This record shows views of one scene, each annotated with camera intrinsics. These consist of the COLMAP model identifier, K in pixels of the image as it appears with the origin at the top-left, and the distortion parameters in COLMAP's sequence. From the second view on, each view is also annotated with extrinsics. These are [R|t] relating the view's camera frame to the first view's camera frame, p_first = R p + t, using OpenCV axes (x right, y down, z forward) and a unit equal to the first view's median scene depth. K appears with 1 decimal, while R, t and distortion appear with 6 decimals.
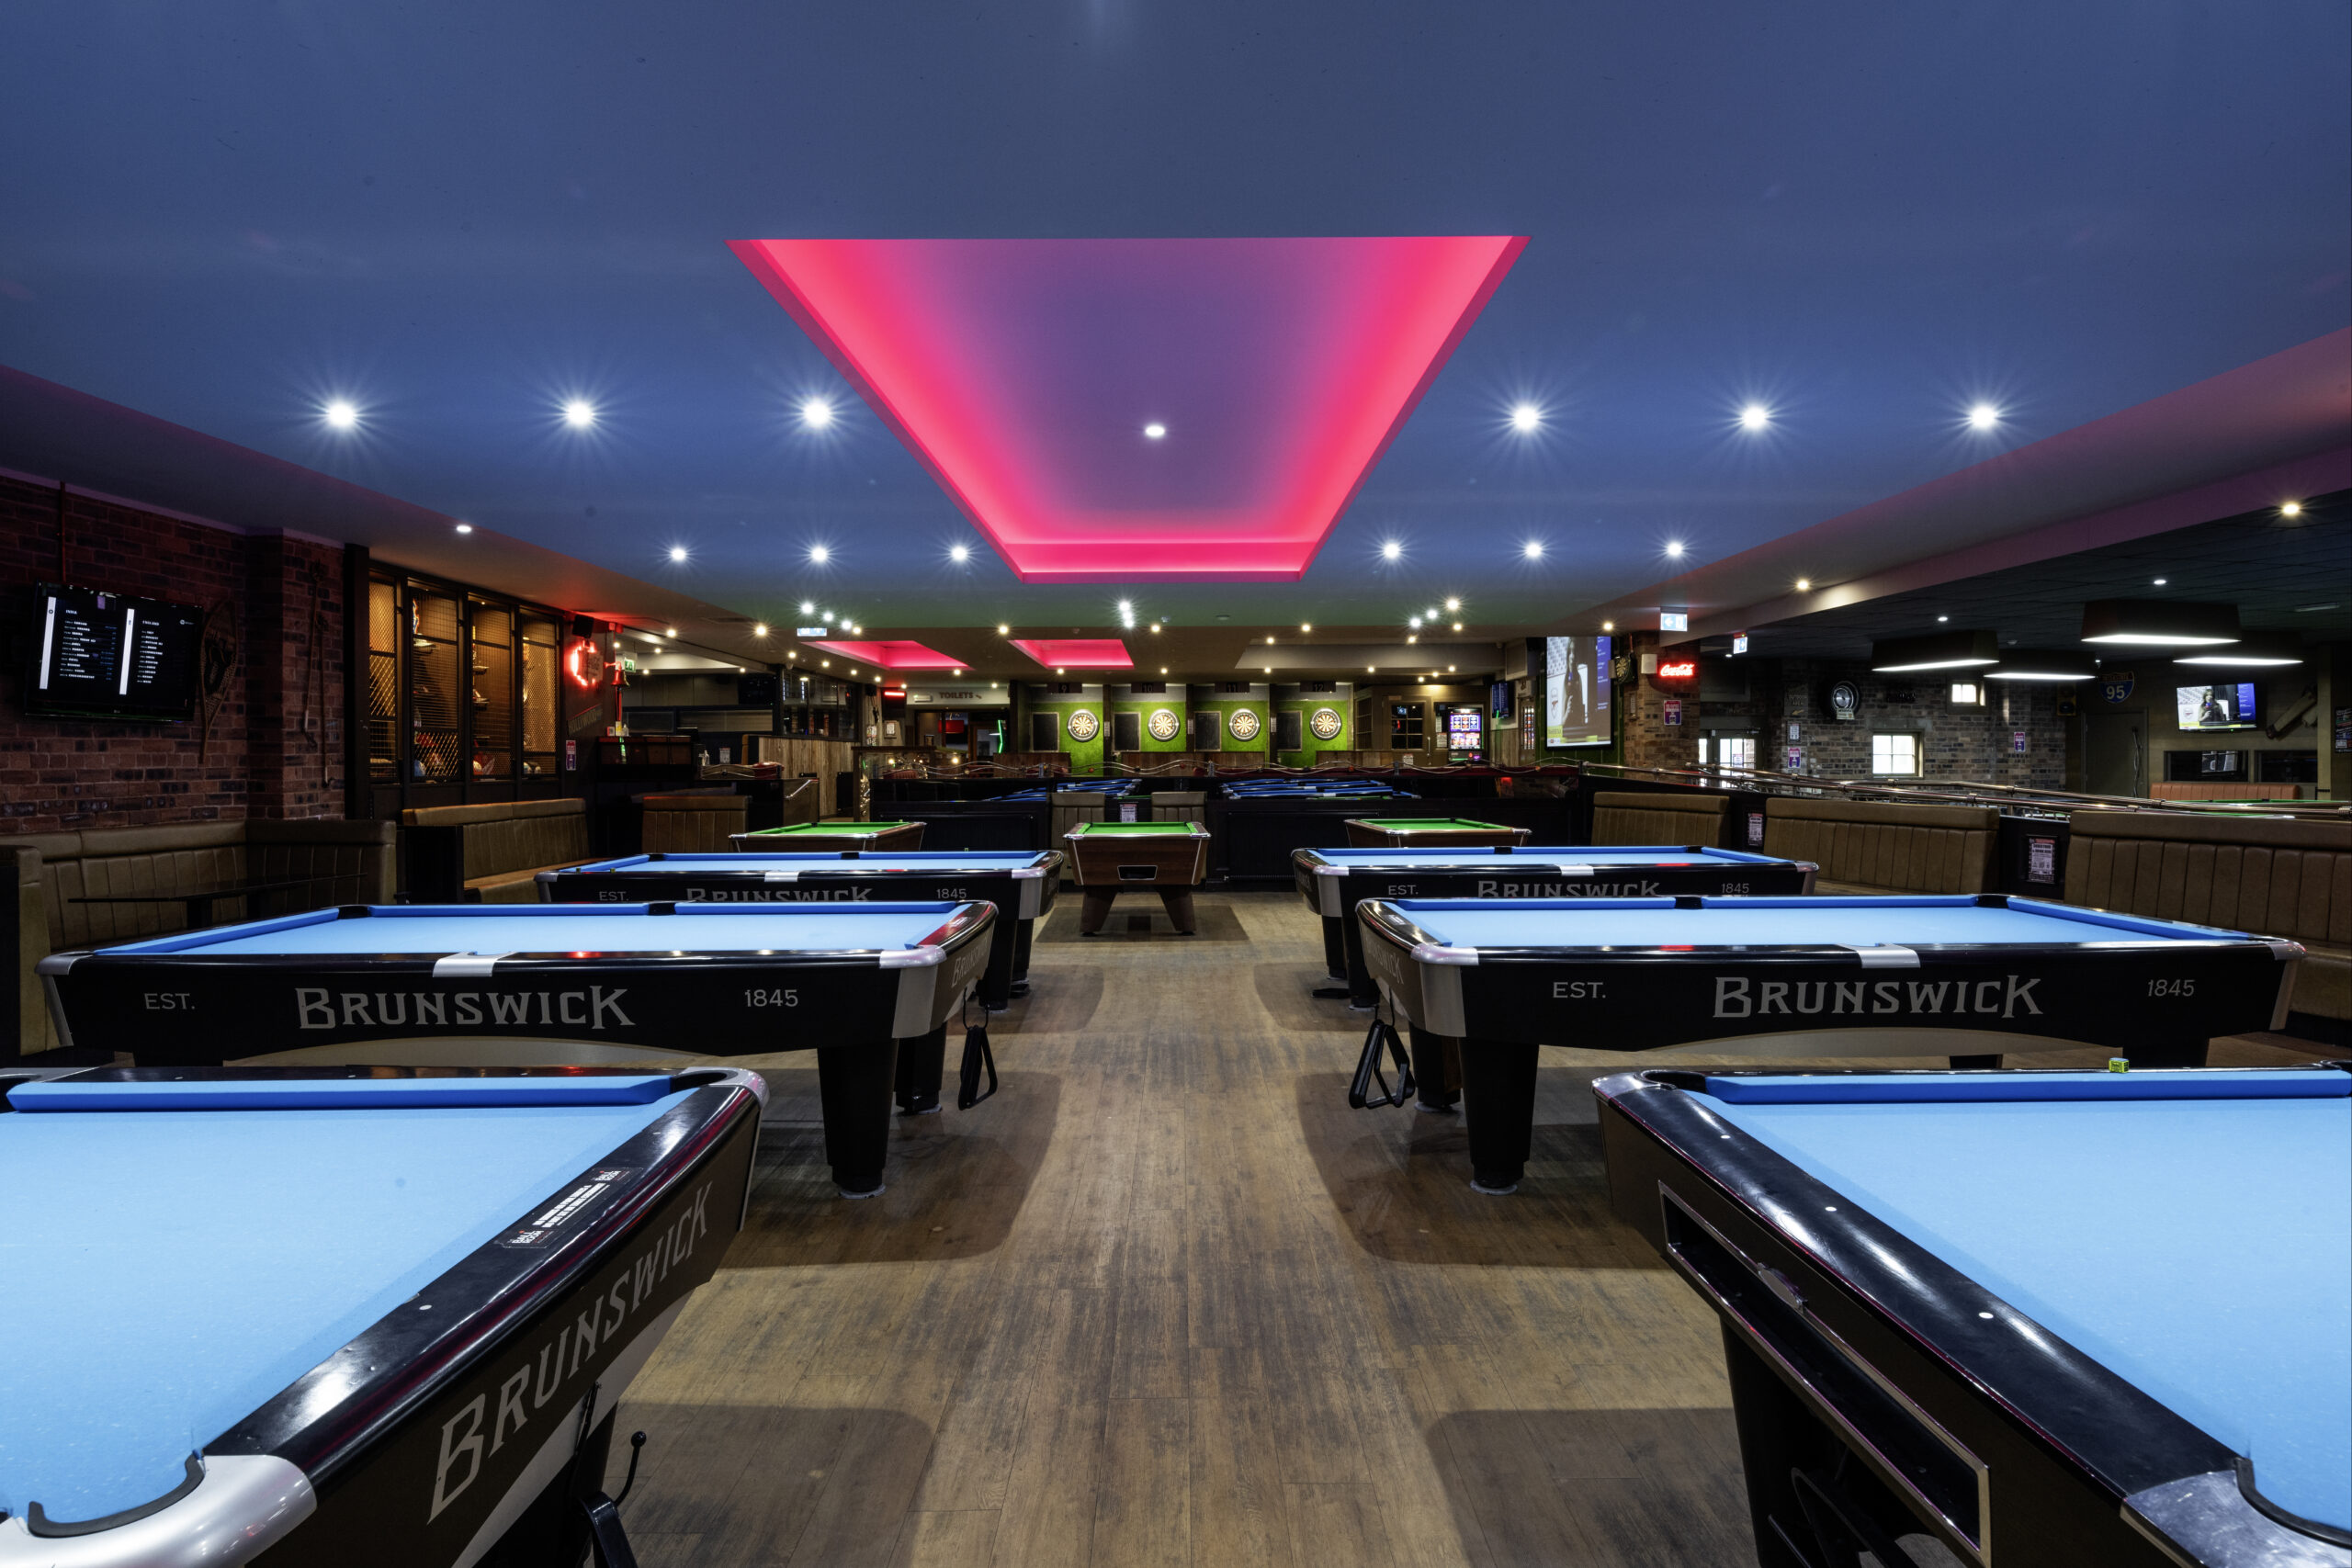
lens RADIAL K [[1274.2, 0, 1209.4], [0, 1274.2, 741.3], [0, 0, 1]] dist [-0.000522, -0.007519]
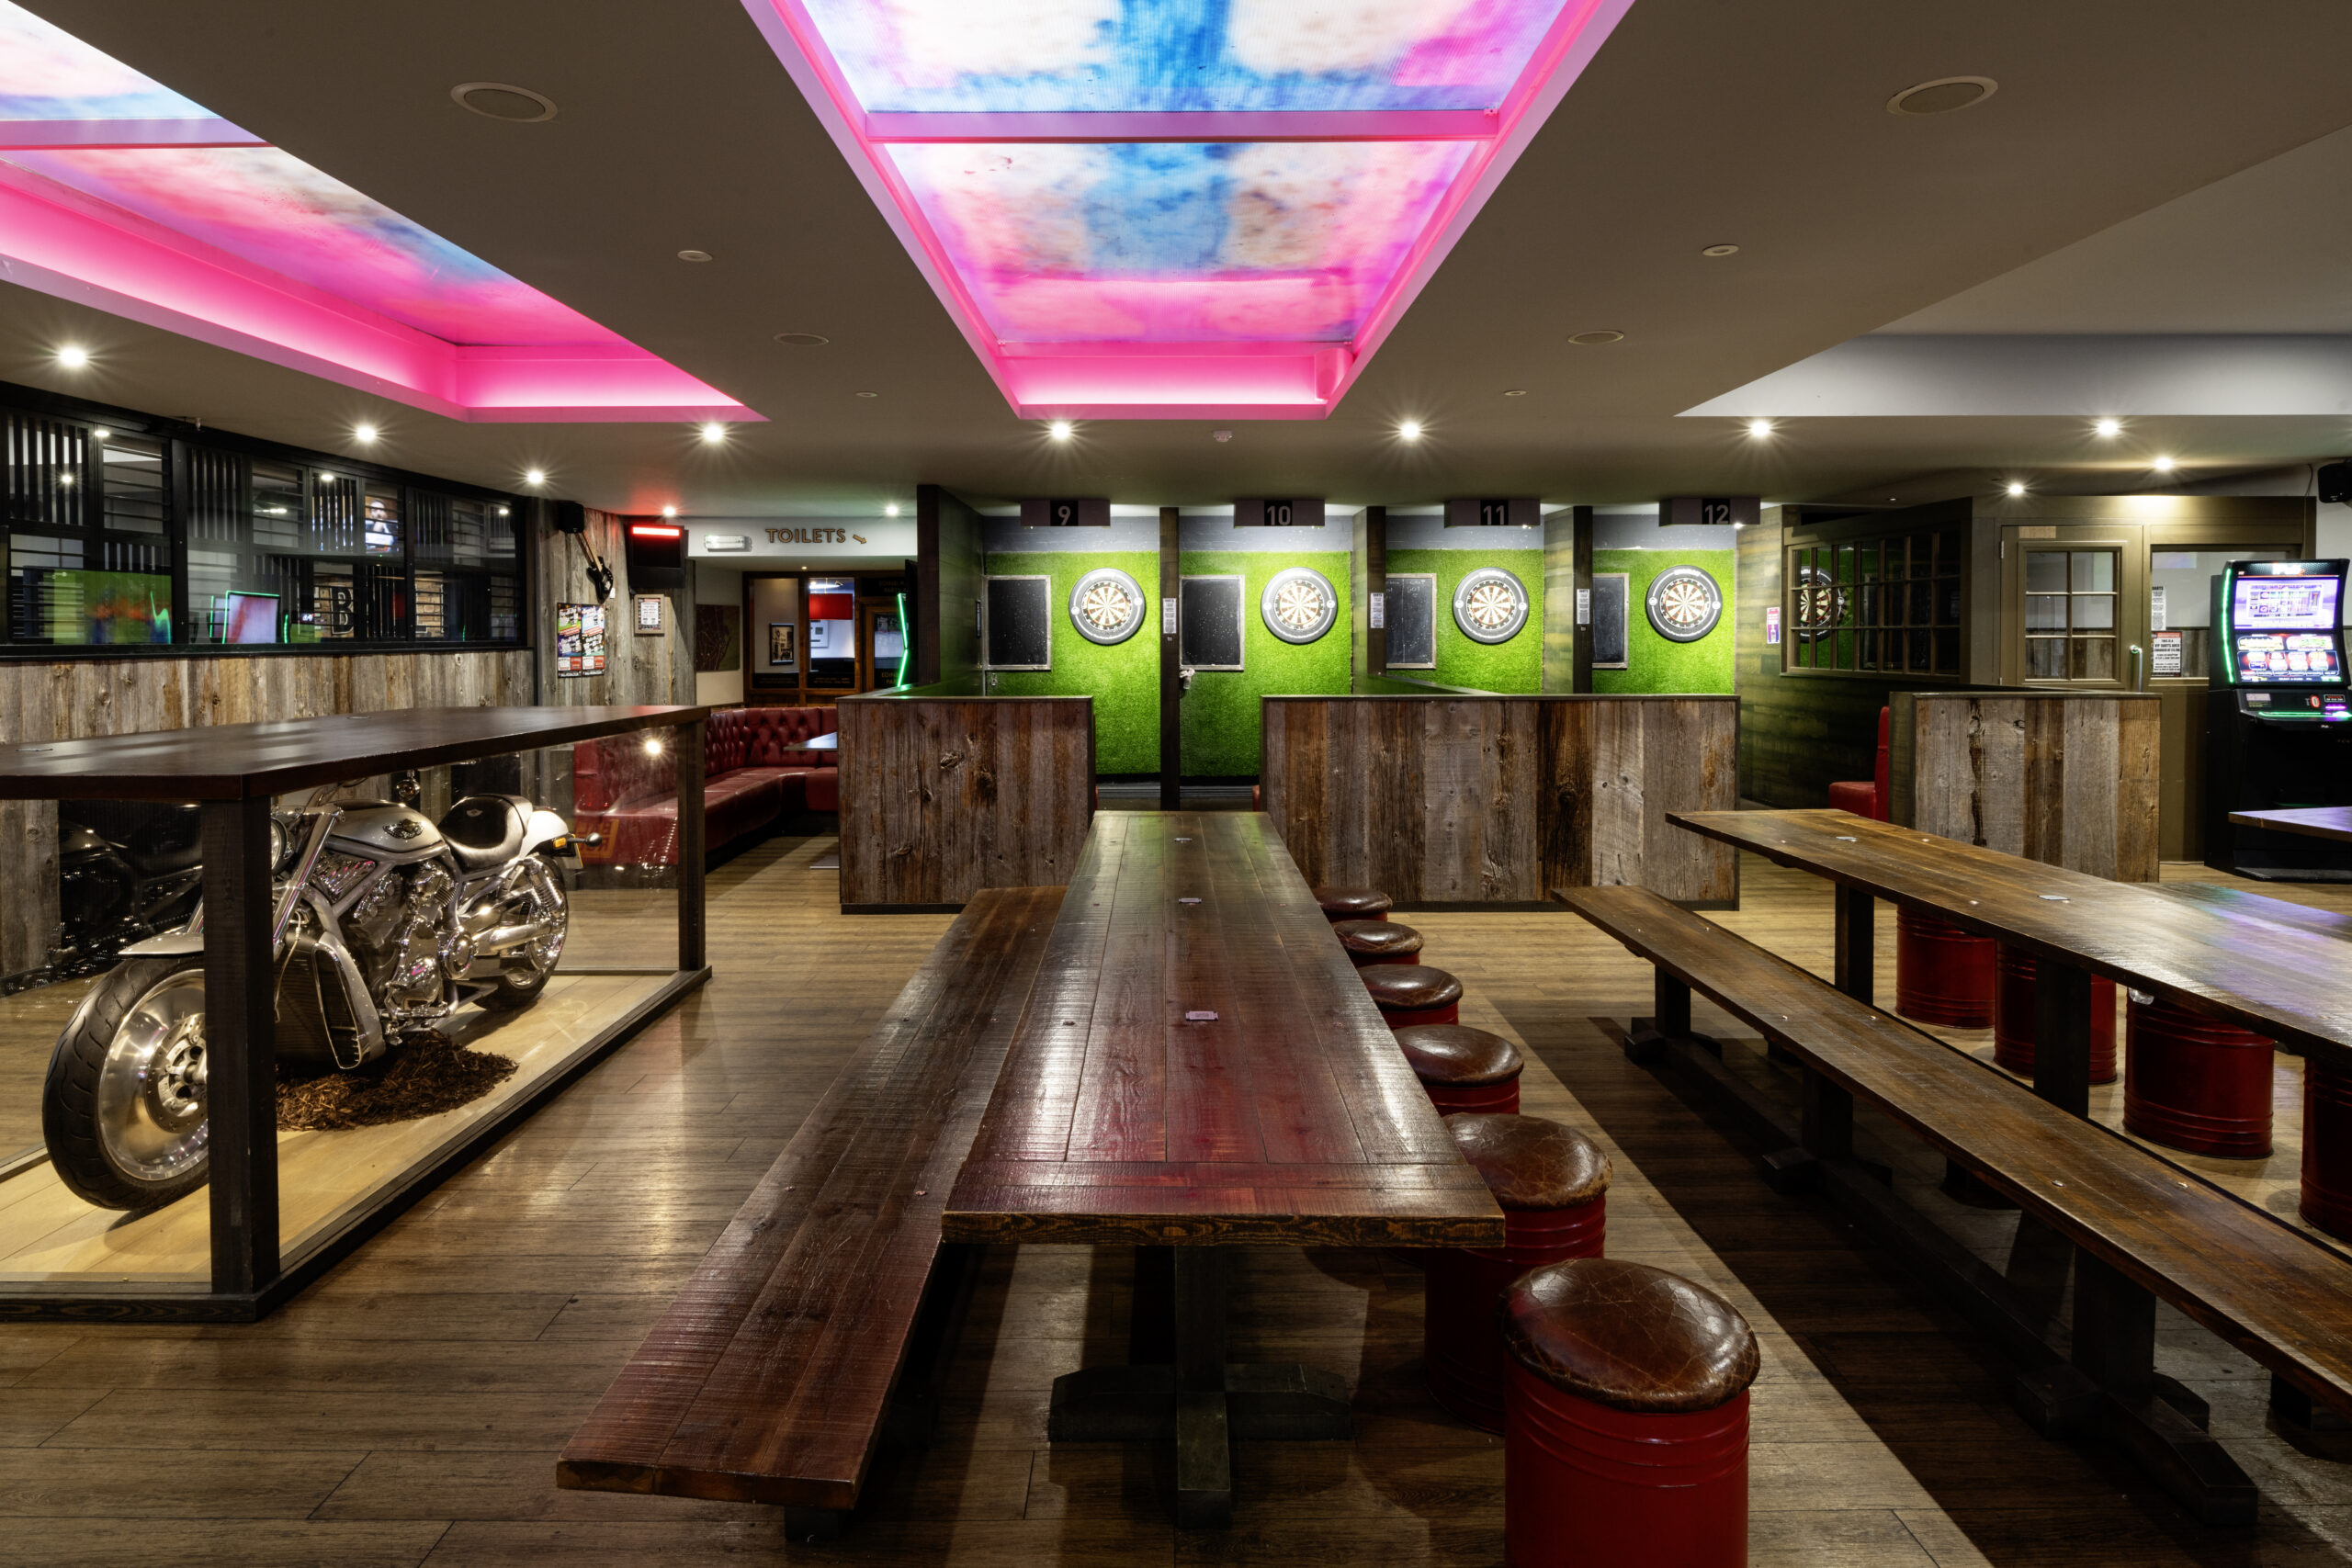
lens RADIAL K [[1274.2, 0, 1191.1], [0, 1274.2, 657.4], [0, 0, 1]] dist [-0.000522, -0.007519]
pose [[0.999980, 0.003365, -0.005302, -0.213774], [-0.003198, 0.999509, 0.031179, -0.028292], [0.005404, -0.031162, 0.999500, 1.782170]]
